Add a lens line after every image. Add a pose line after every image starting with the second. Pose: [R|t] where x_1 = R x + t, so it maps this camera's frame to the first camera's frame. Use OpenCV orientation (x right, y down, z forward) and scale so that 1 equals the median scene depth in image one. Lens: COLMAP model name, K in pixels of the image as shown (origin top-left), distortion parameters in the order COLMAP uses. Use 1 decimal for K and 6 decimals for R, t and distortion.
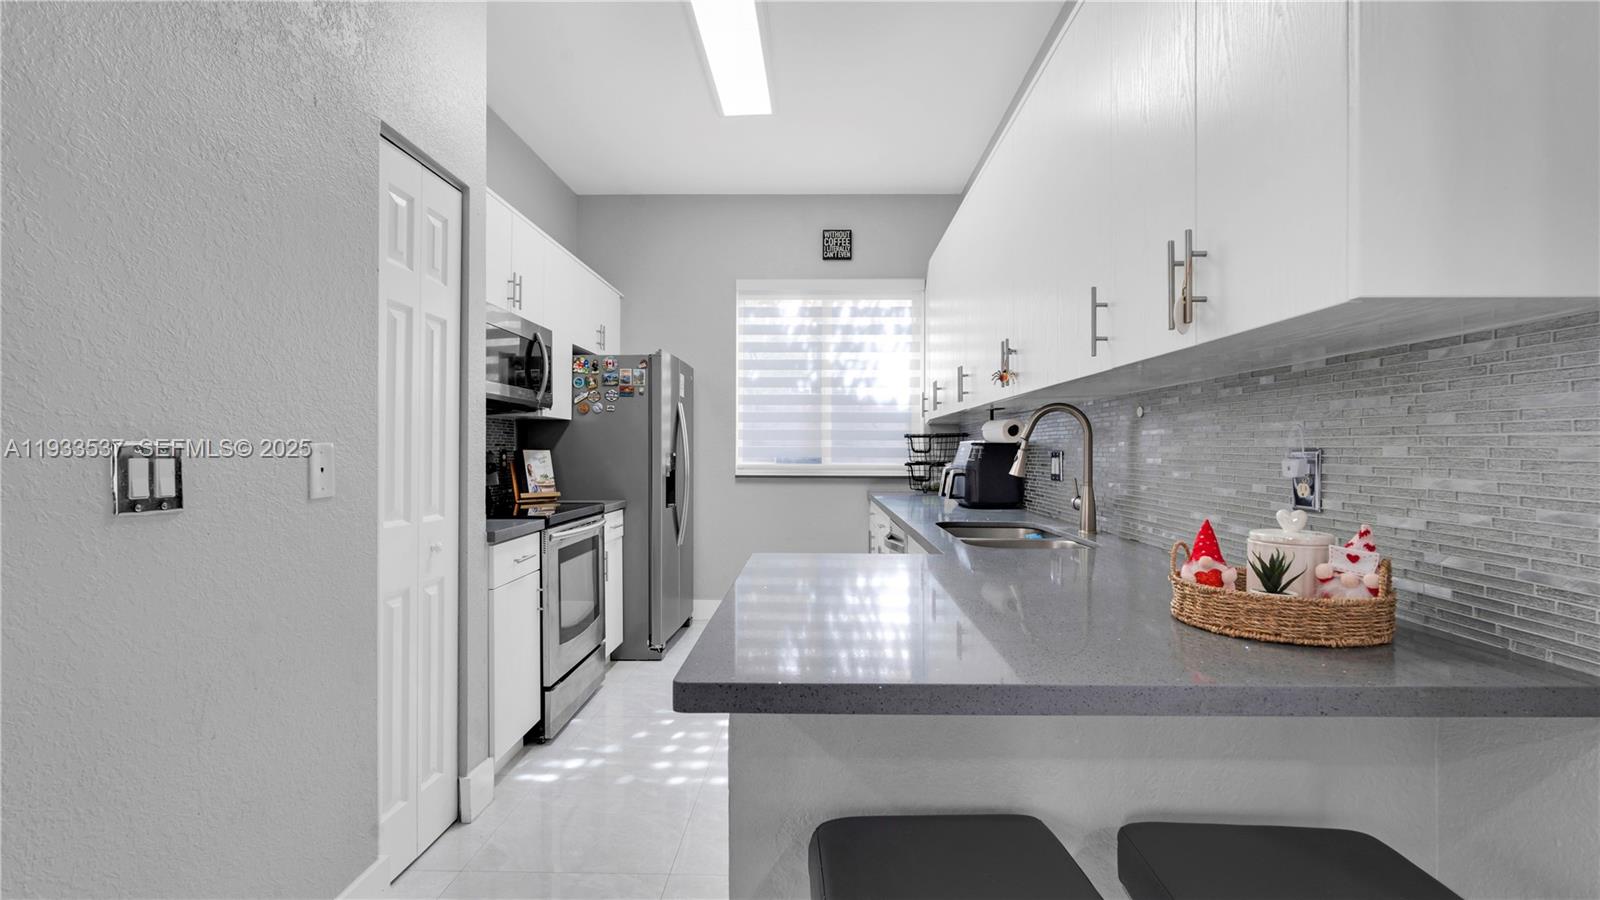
lens RADIAL K [[719.6, 0, 809.2], [0, 719.6, 469.7], [0, 0, 1]] dist [0.001167, -0.000518]
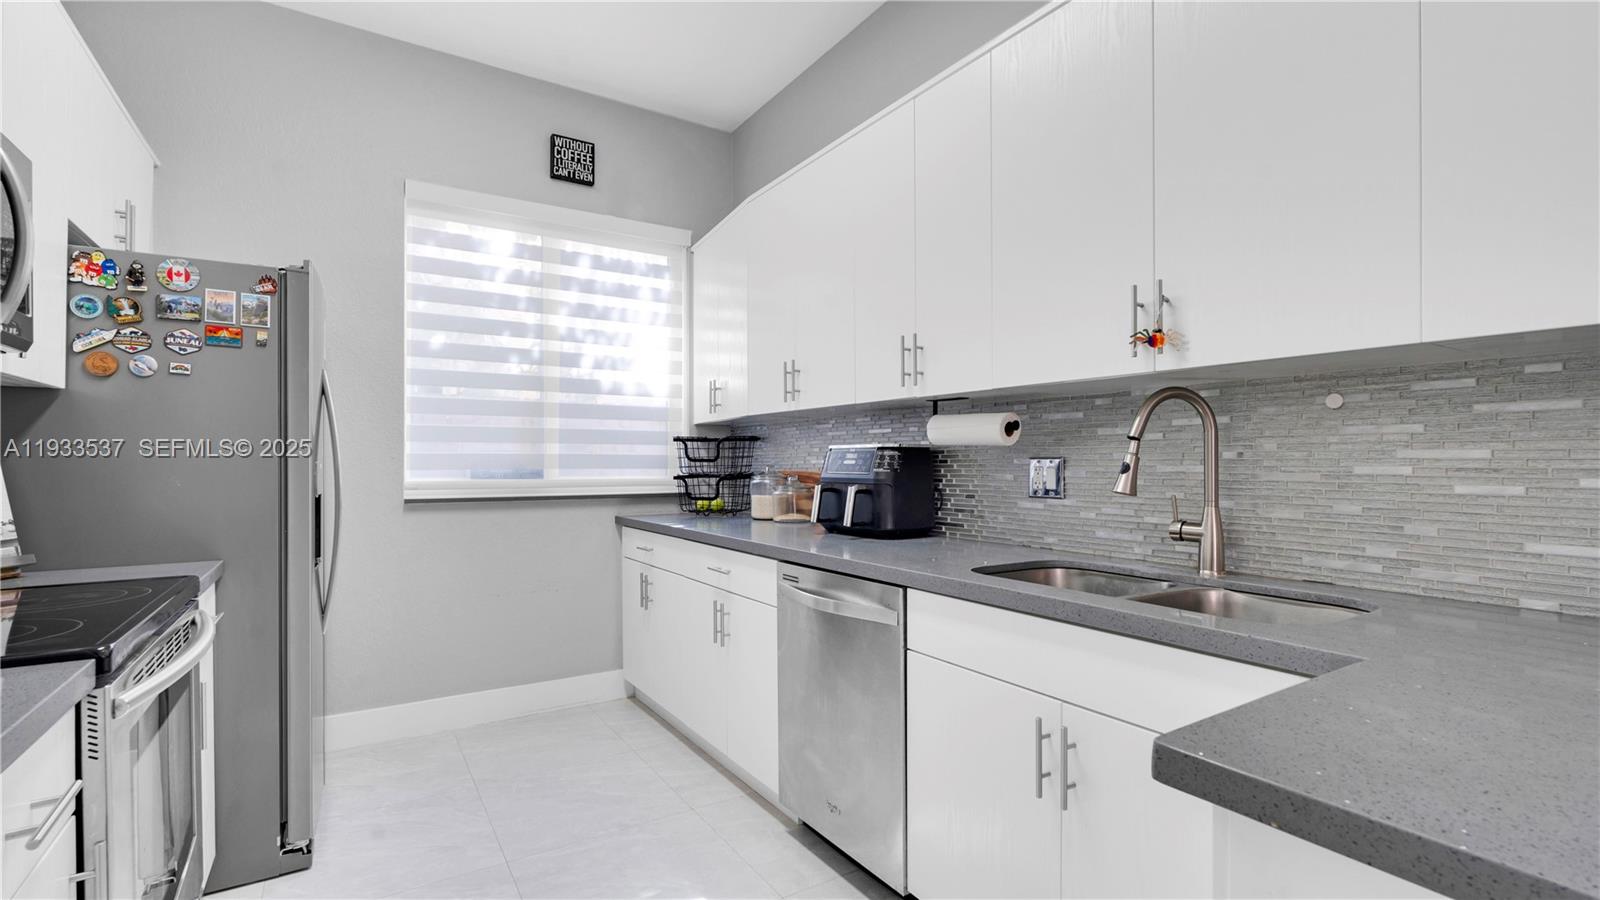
lens RADIAL K [[719.6, 0, 809.2], [0, 719.6, 469.7], [0, 0, 1]] dist [0.001167, -0.000518]
pose [[0.831594, -0.008047, 0.555326, -0.161122], [0.015868, 0.999831, -0.009274, -0.006548], [-0.555158, 0.016524, 0.831581, 0.310810]]
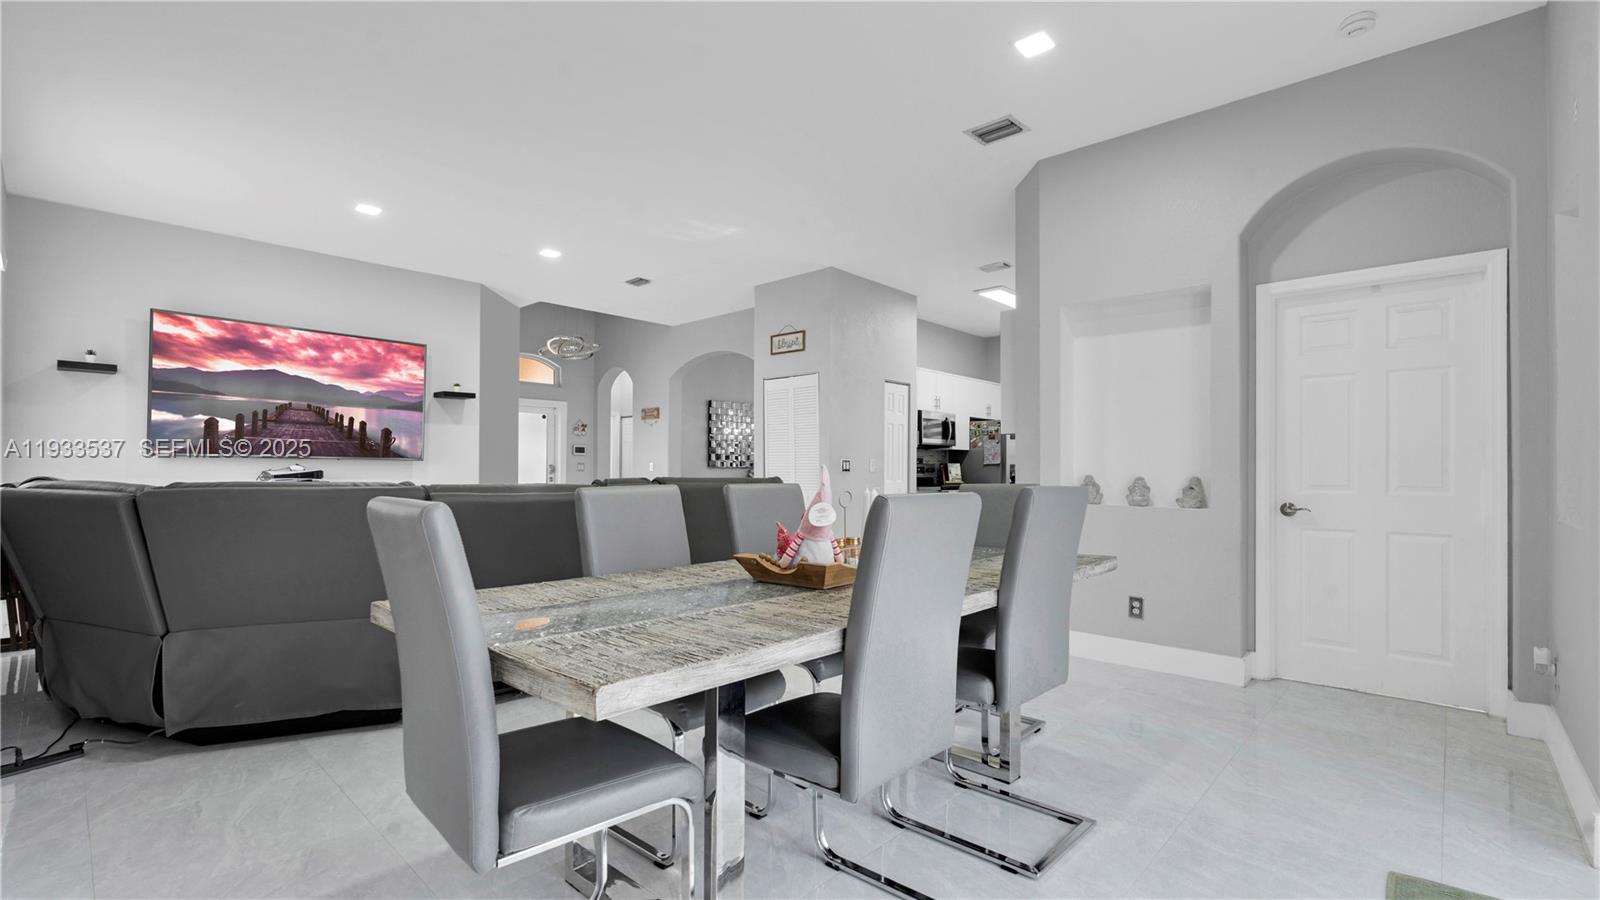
lens RADIAL K [[719.6, 0, 809.2], [0, 719.6, 469.7], [0, 0, 1]] dist [0.001167, -0.000518]
pose [[0.750234, -0.006356, -0.661142, 0.656692], [-0.015636, 0.999504, -0.027352, 0.052162], [0.660987, 0.030858, 0.749762, -0.859512]]
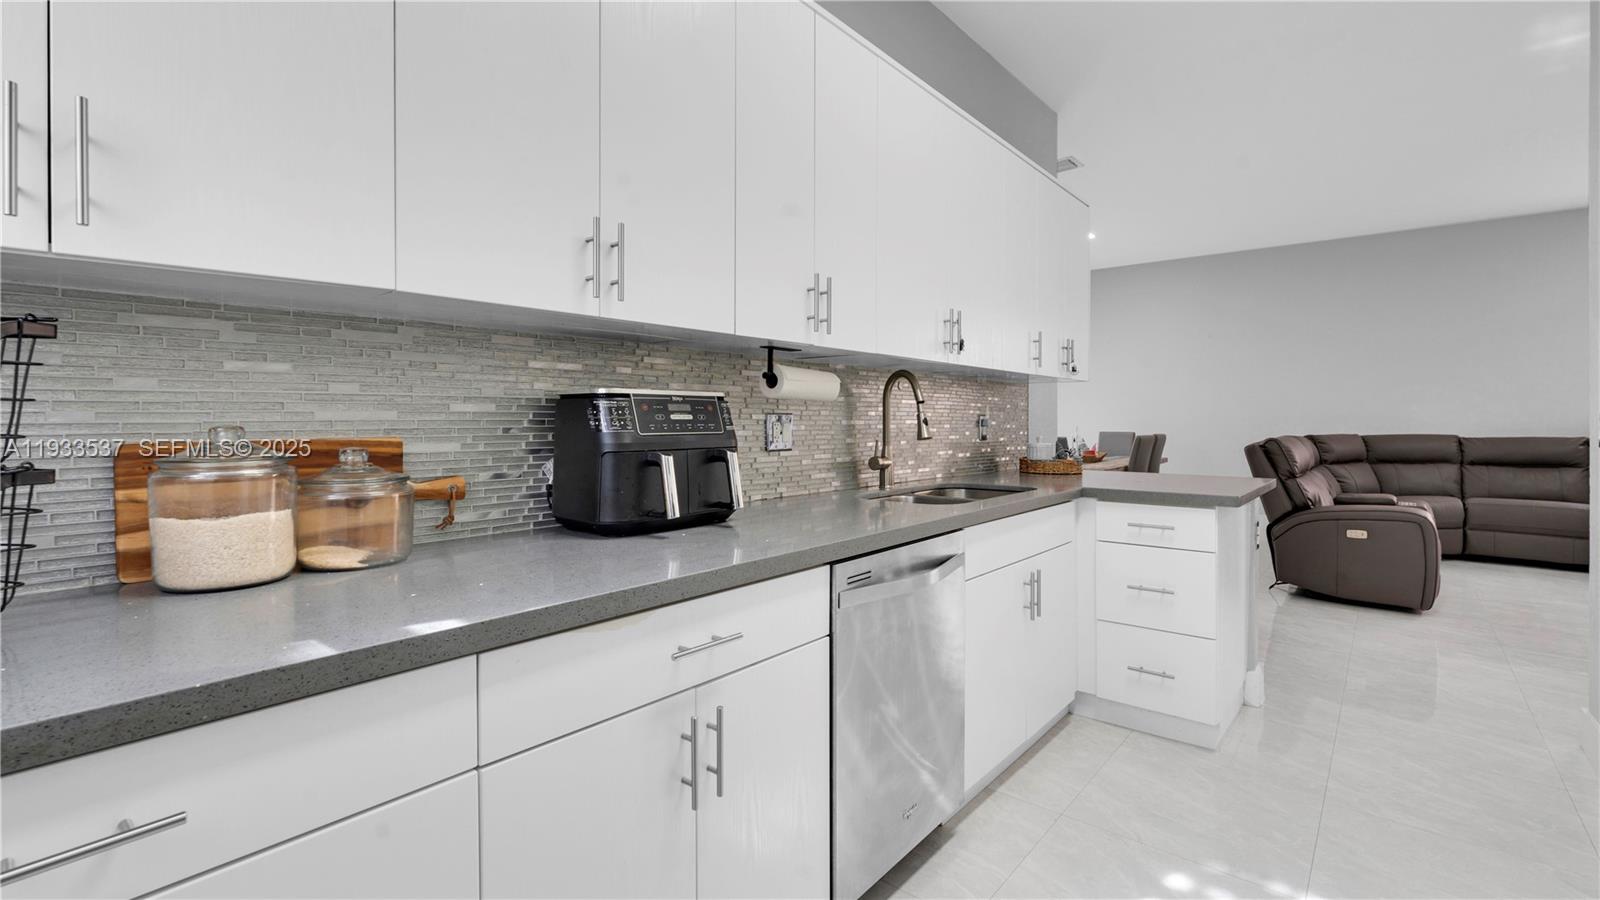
lens RADIAL K [[719.6, 0, 809.2], [0, 719.6, 469.7], [0, 0, 1]] dist [0.001167, -0.000518]
pose [[-0.787278, -0.045512, 0.614917, -0.095323], [0.015351, 0.995516, 0.093335, -0.022024], [-0.616407, 0.082920, -0.783049, 0.954652]]
